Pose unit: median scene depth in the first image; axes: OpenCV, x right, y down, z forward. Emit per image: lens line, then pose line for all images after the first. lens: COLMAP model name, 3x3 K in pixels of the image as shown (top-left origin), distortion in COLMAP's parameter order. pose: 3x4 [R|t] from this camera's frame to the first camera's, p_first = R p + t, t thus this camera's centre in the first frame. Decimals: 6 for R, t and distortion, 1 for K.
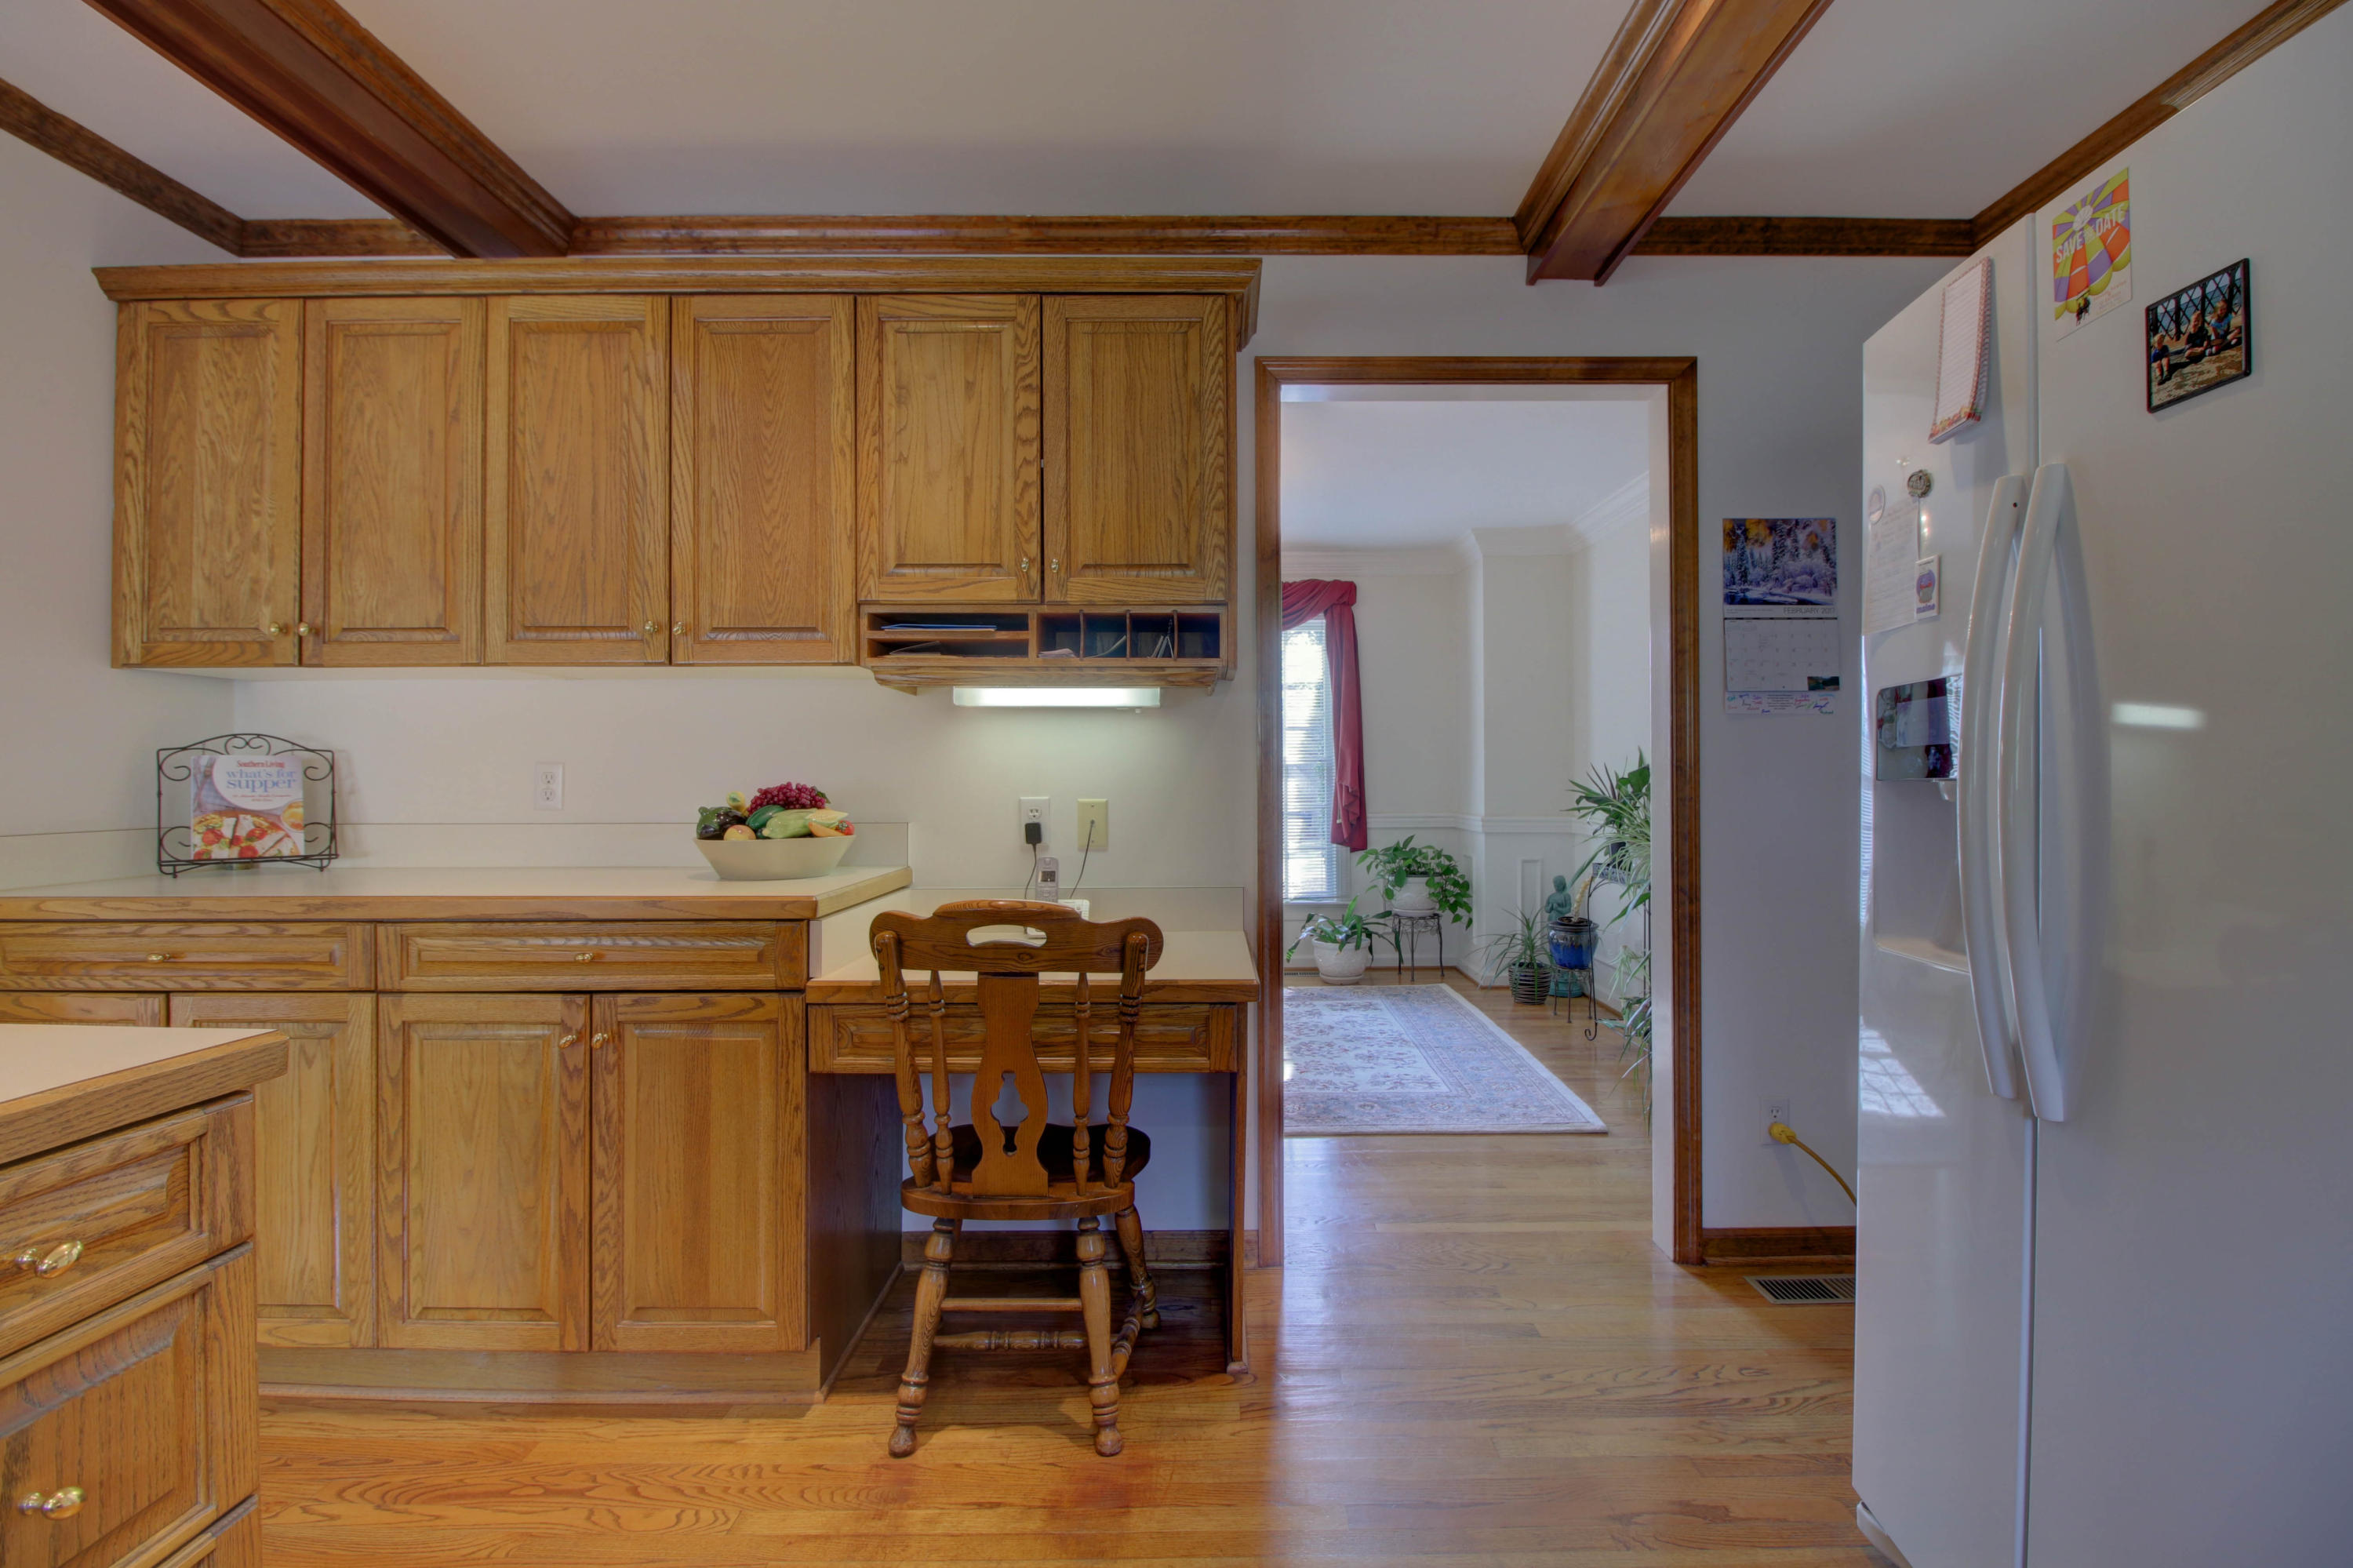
lens RADIAL K [[1109.1, 0, 1176.5], [0, 1109.1, 784.0], [0, 0, 1]] dist [0.001207, -0.012483]
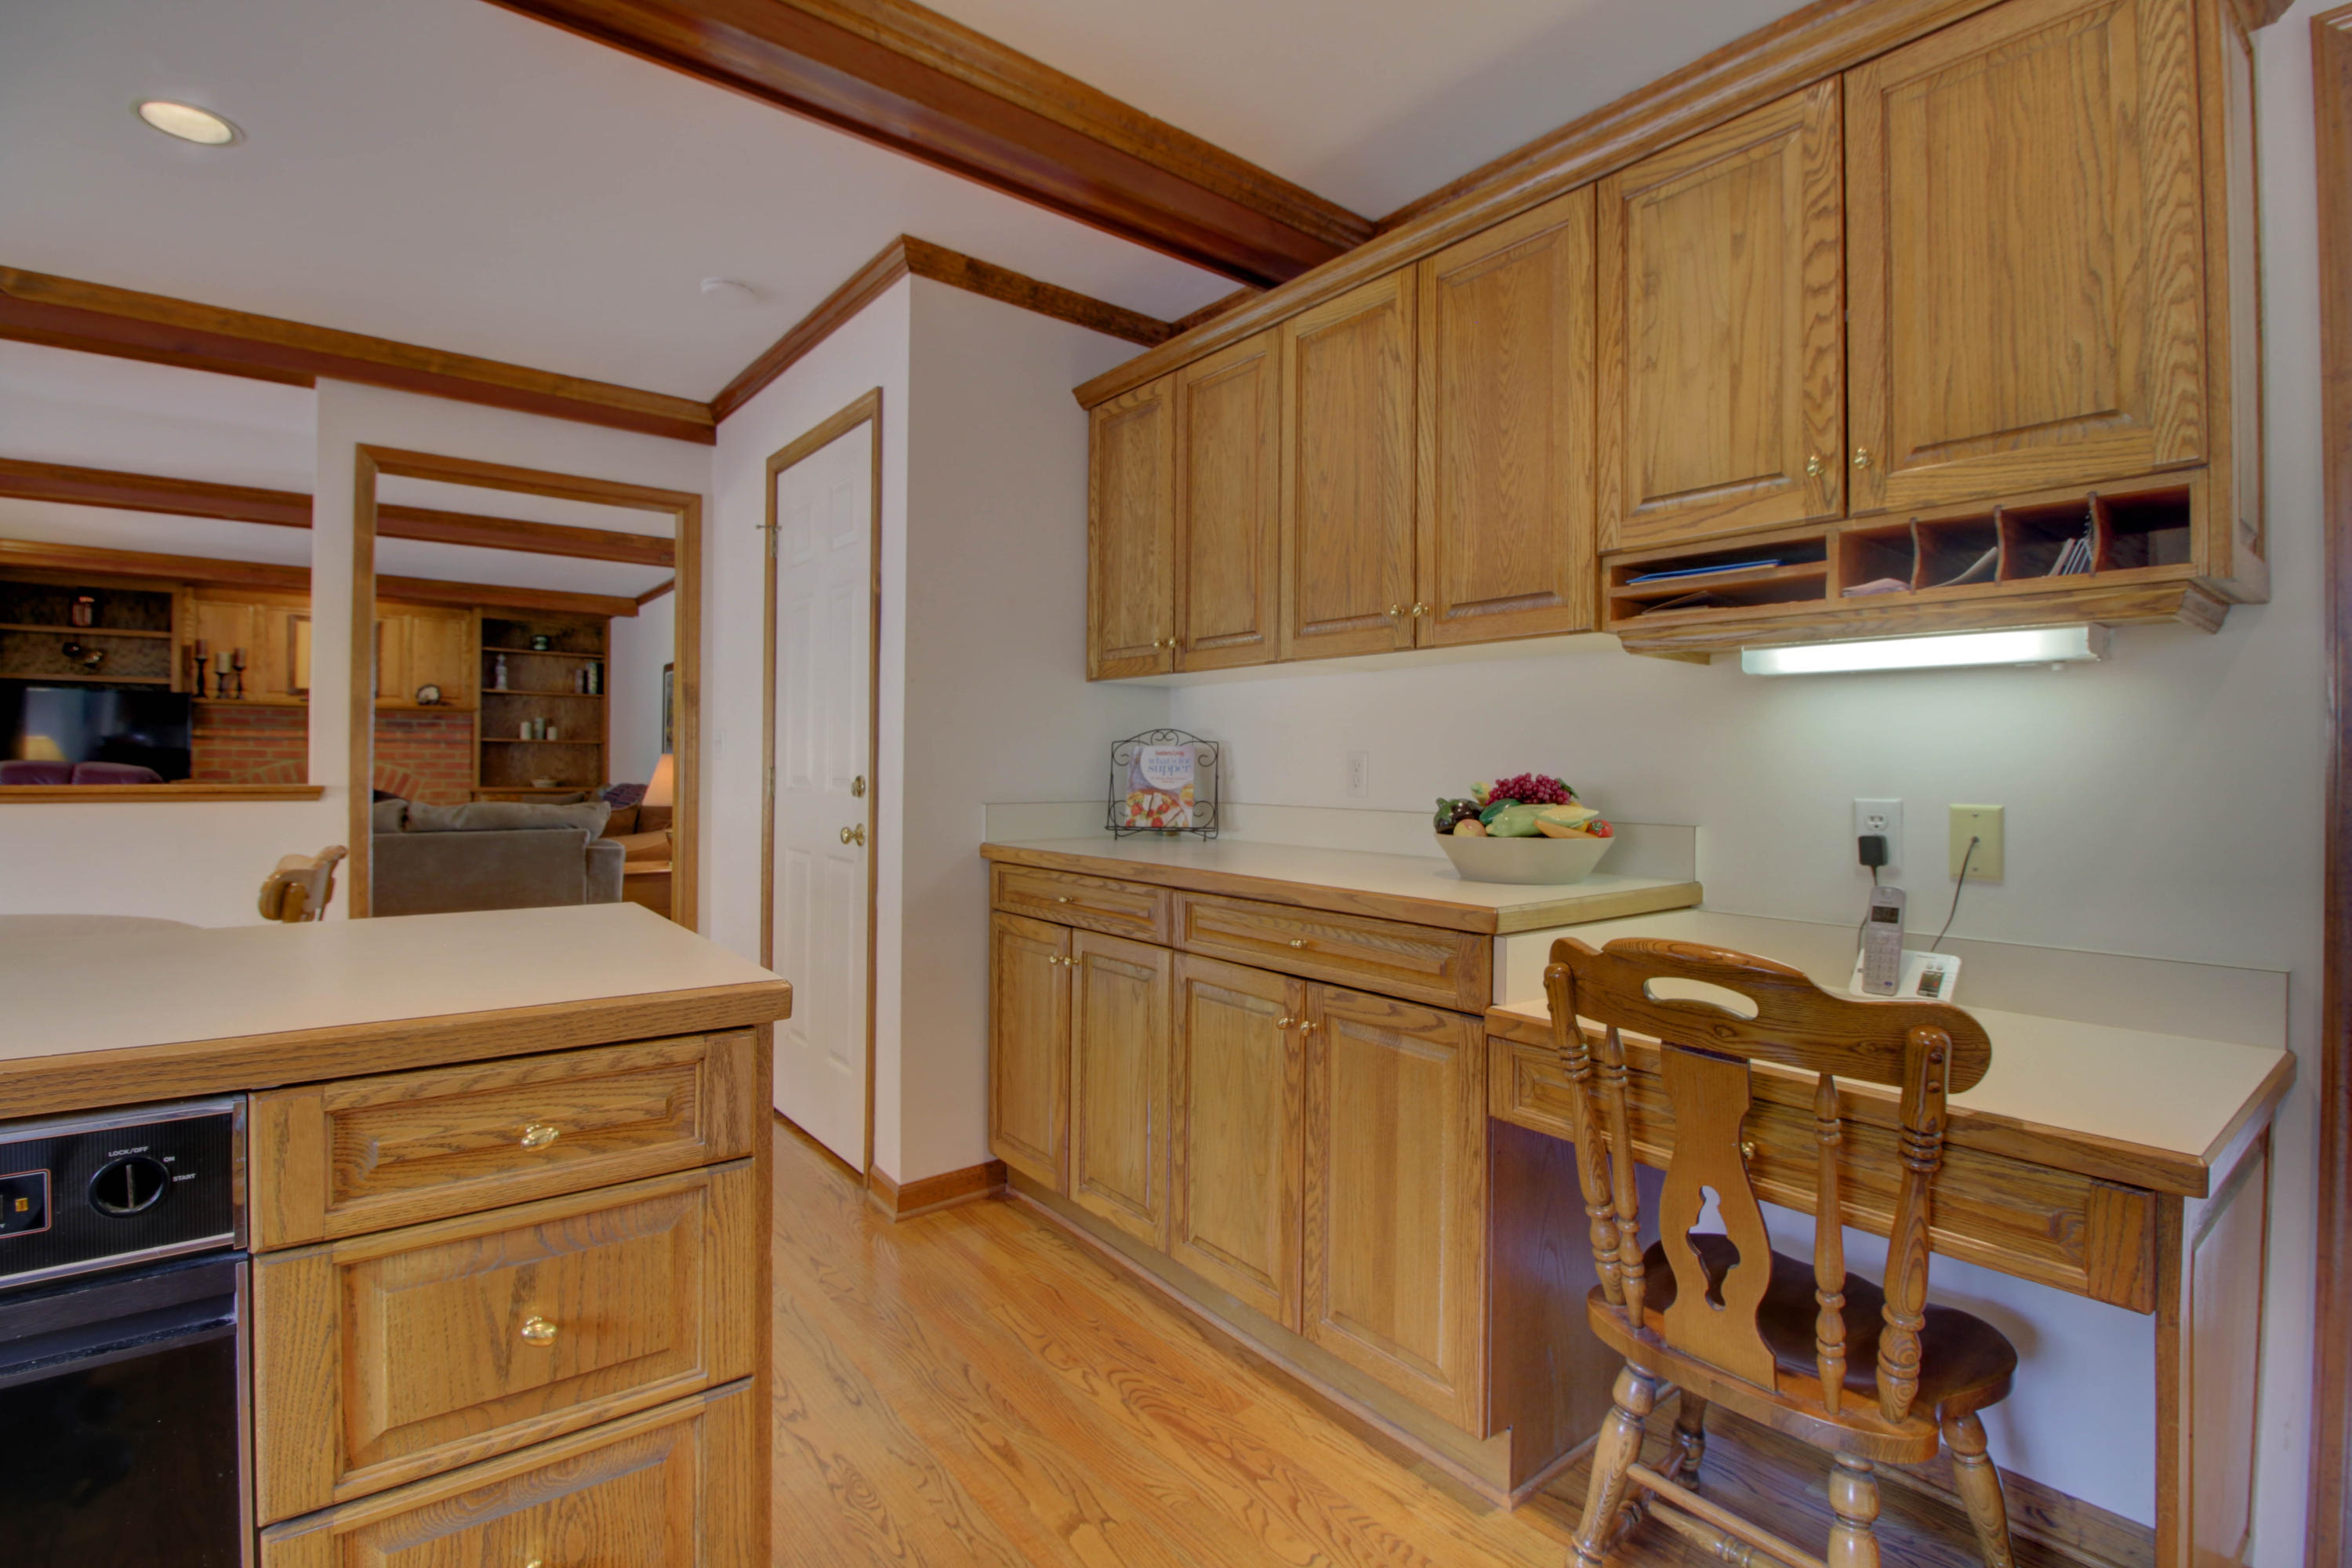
lens RADIAL K [[1070.8, 0, 1176.1], [0, 1070.8, 767.5], [0, 0, 1]] dist [0.002887, -0.013971]
pose [[0.631116, 0.009062, -0.775636, 0.133135], [-0.014453, 0.999896, -0.000078, -0.001813], [0.775554, 0.011260, 0.631181, 0.262394]]
